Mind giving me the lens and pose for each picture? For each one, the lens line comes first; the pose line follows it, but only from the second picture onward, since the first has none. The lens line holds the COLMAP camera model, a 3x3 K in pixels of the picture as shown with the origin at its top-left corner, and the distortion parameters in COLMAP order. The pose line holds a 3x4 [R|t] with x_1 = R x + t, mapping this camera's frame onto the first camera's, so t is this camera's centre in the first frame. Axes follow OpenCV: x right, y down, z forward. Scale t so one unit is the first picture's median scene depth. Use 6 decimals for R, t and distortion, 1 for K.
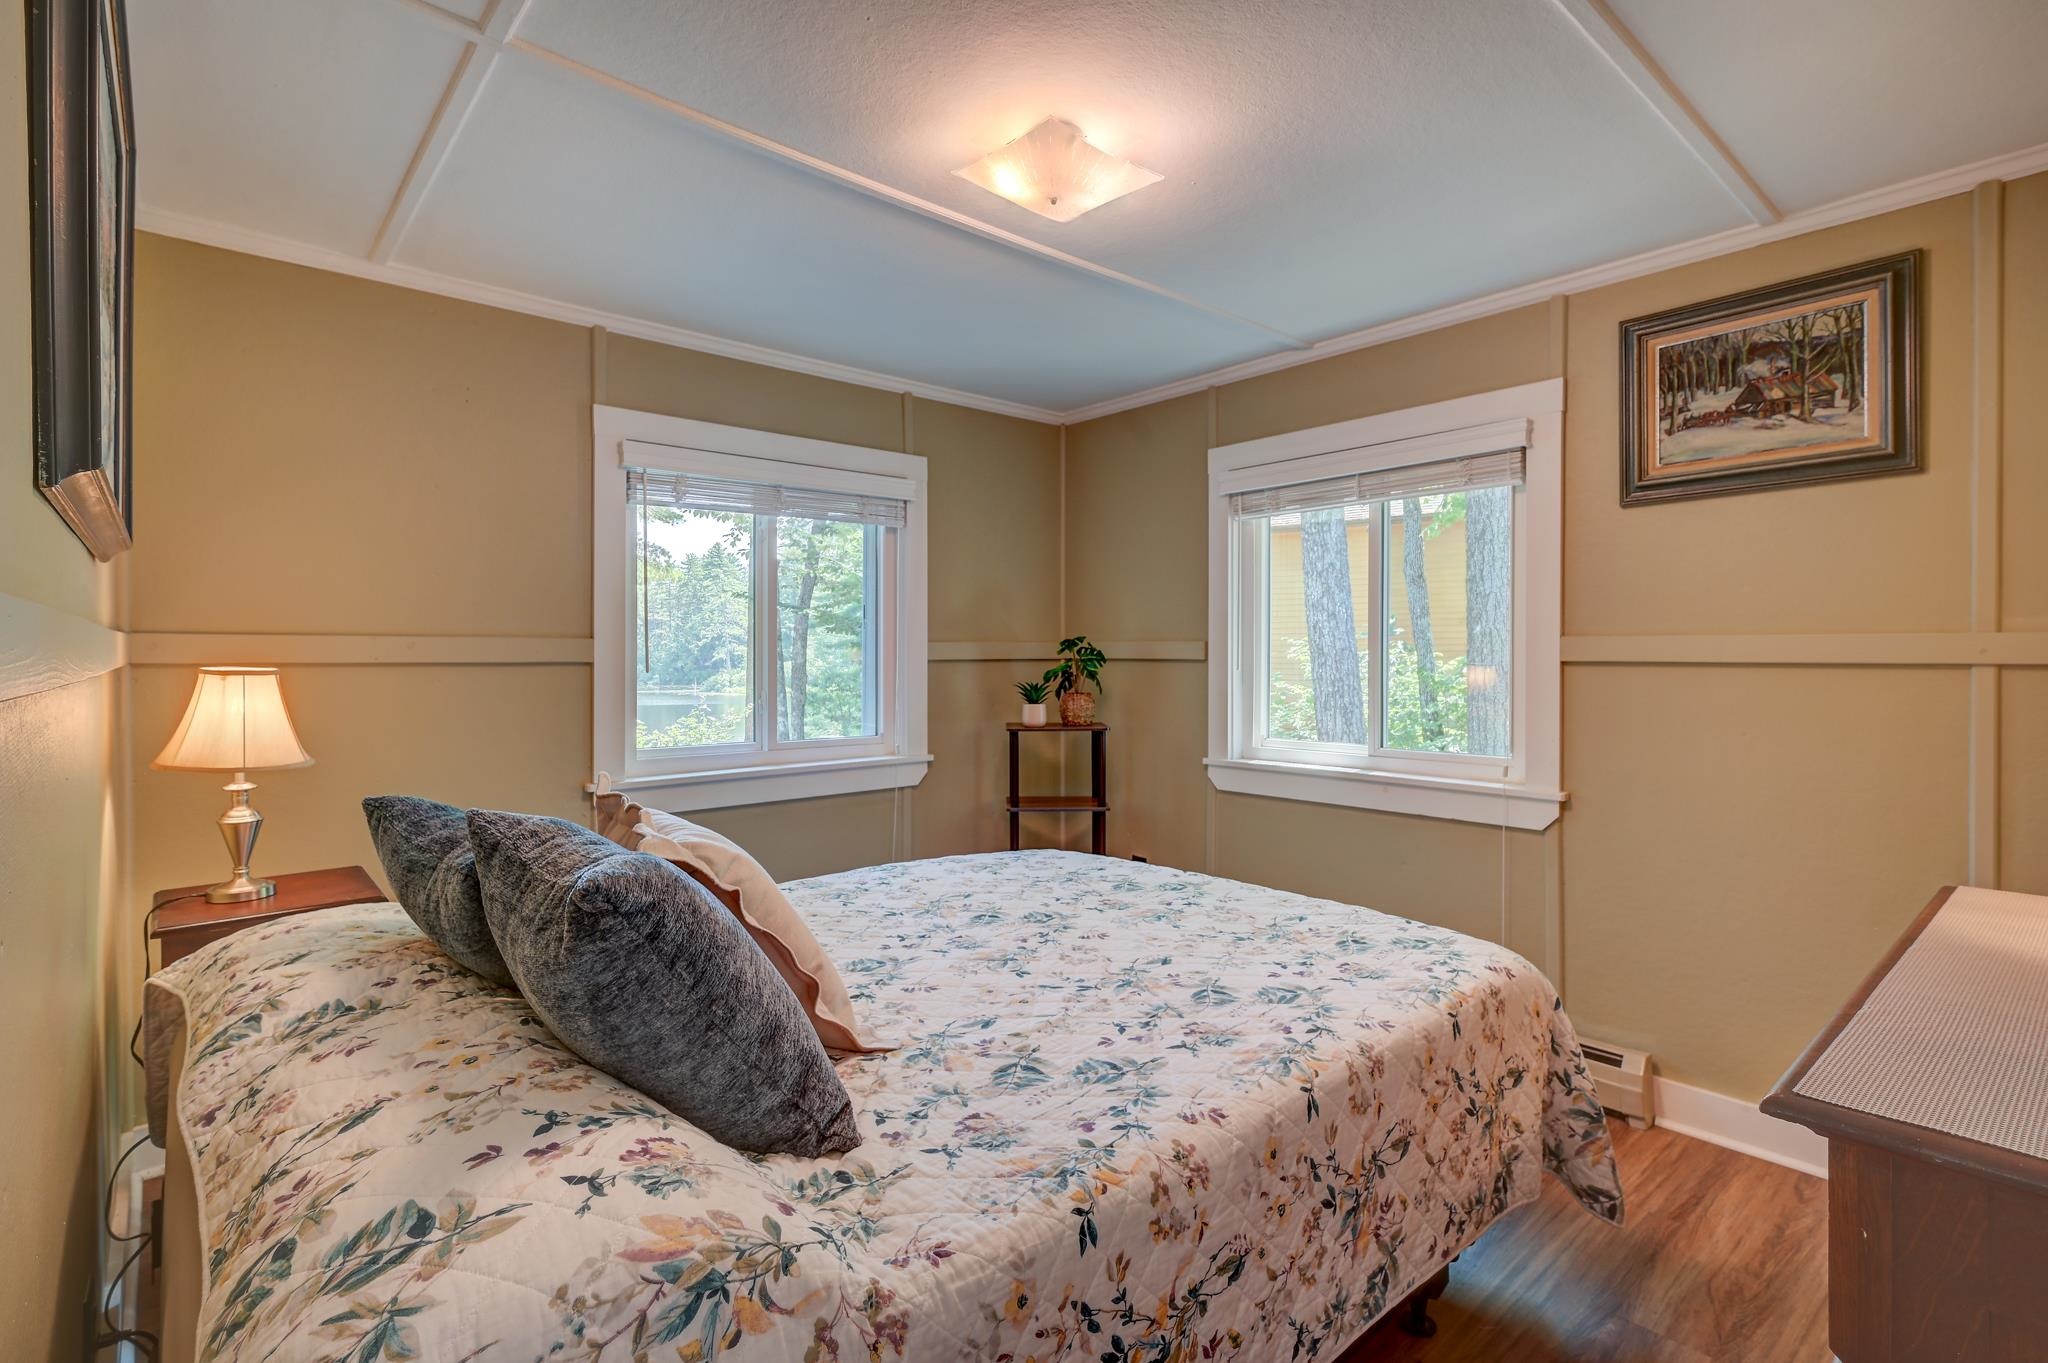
lens RADIAL K [[982.5, 0, 1024.0], [0, 982.5, 681.5], [0, 0, 1]] dist [0.002133, -0.000122]
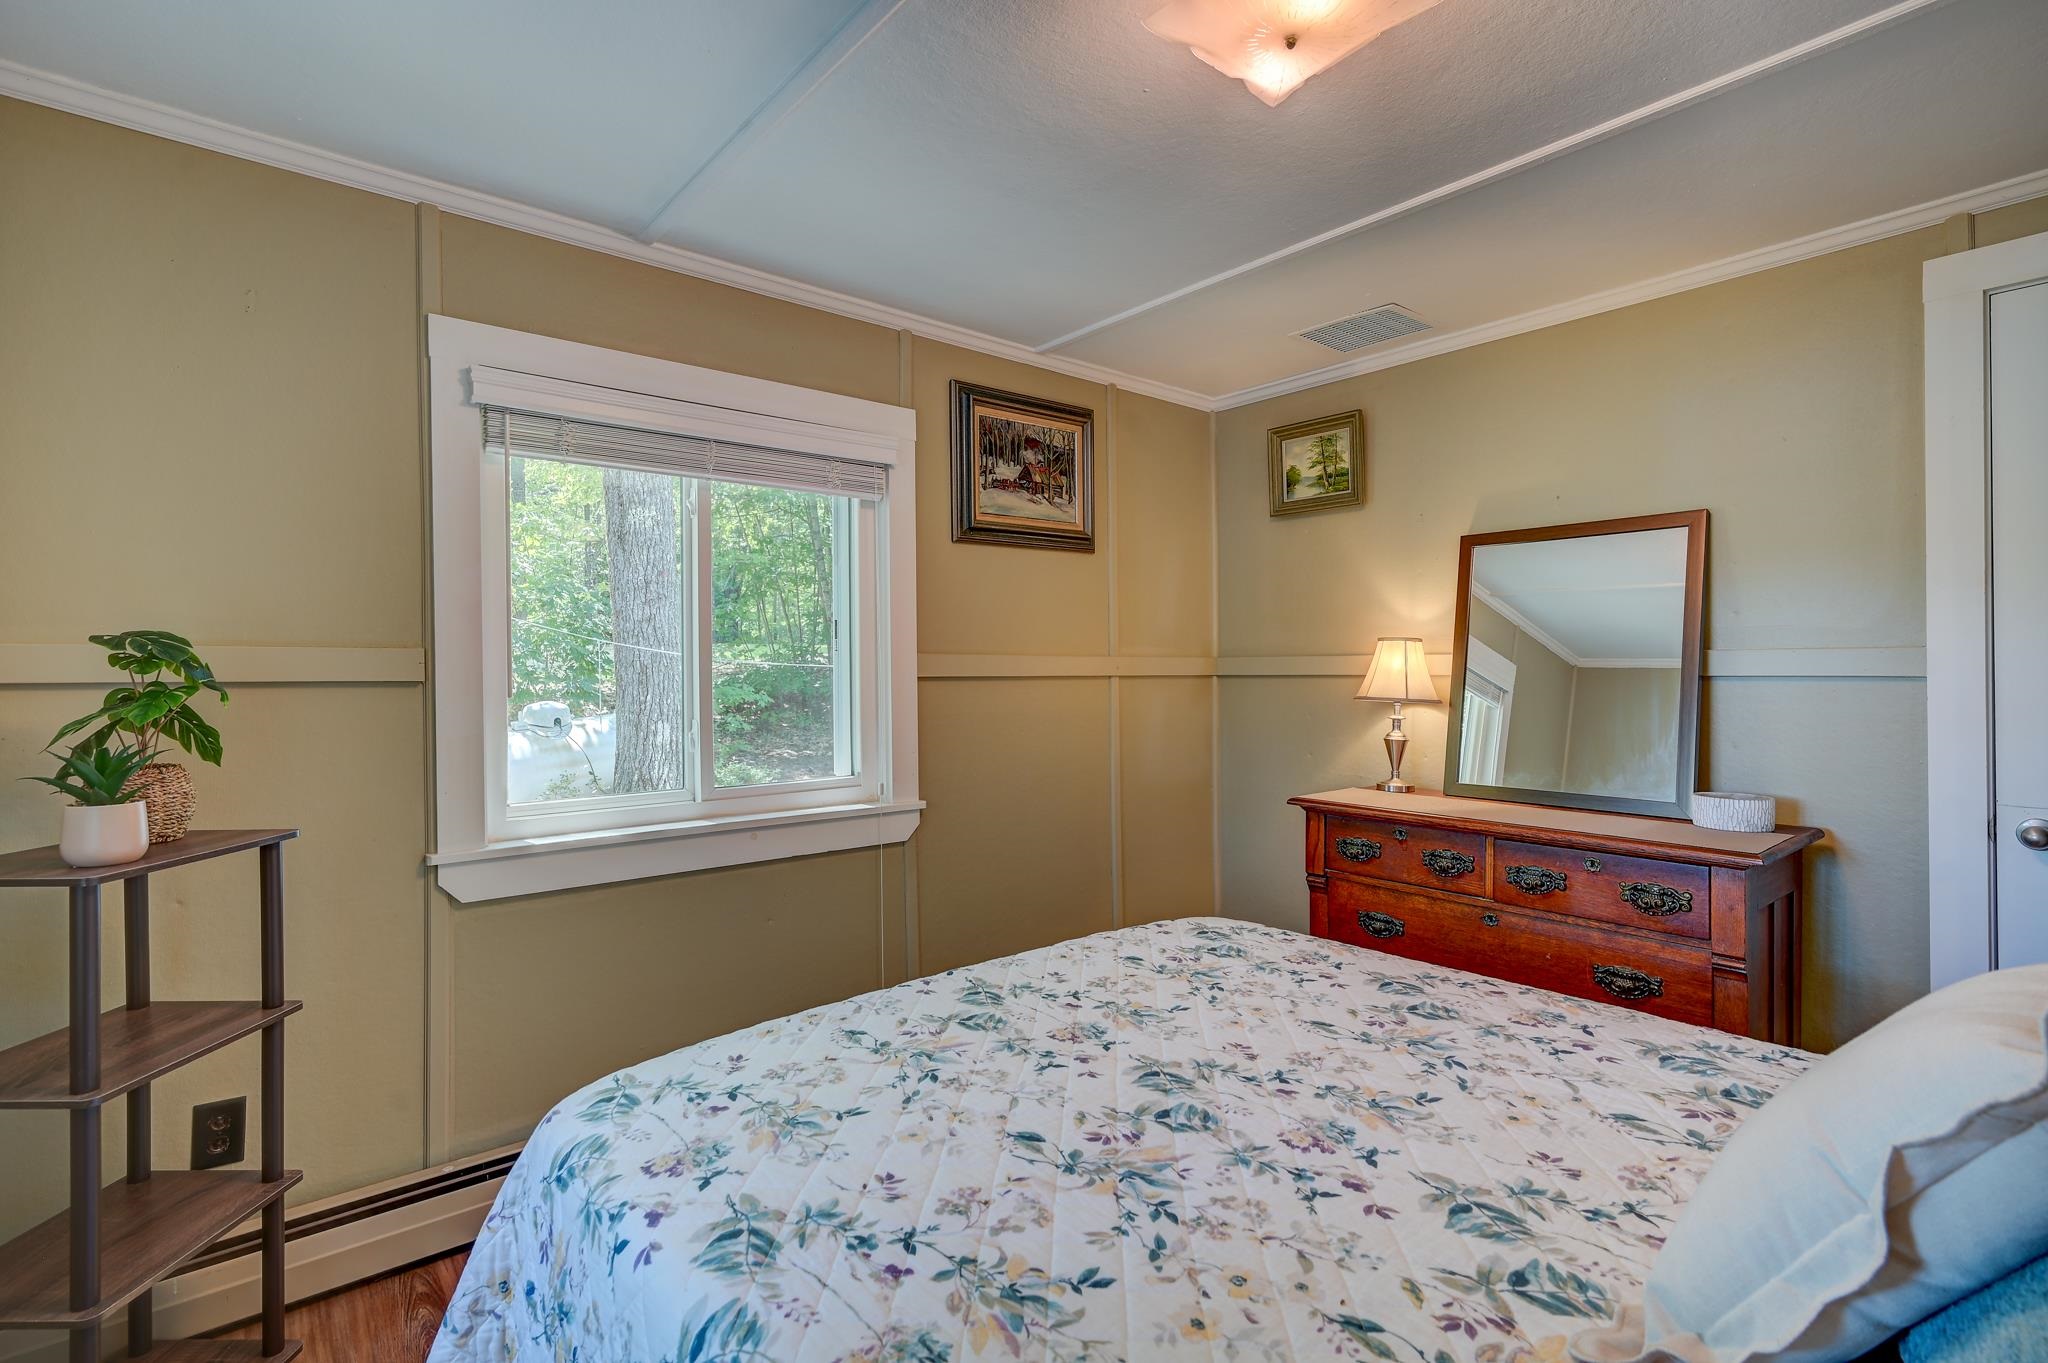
lens RADIAL K [[899.2, 0, 1015.0], [0, 899.2, 650.9], [0, 0, 1]] dist [-0.023900, -0.000148]
pose [[0.053011, 0.011117, 0.998532, -0.460884], [0.020876, 0.999707, -0.012239, -0.038807], [-0.998376, 0.021494, 0.052763, 0.944081]]
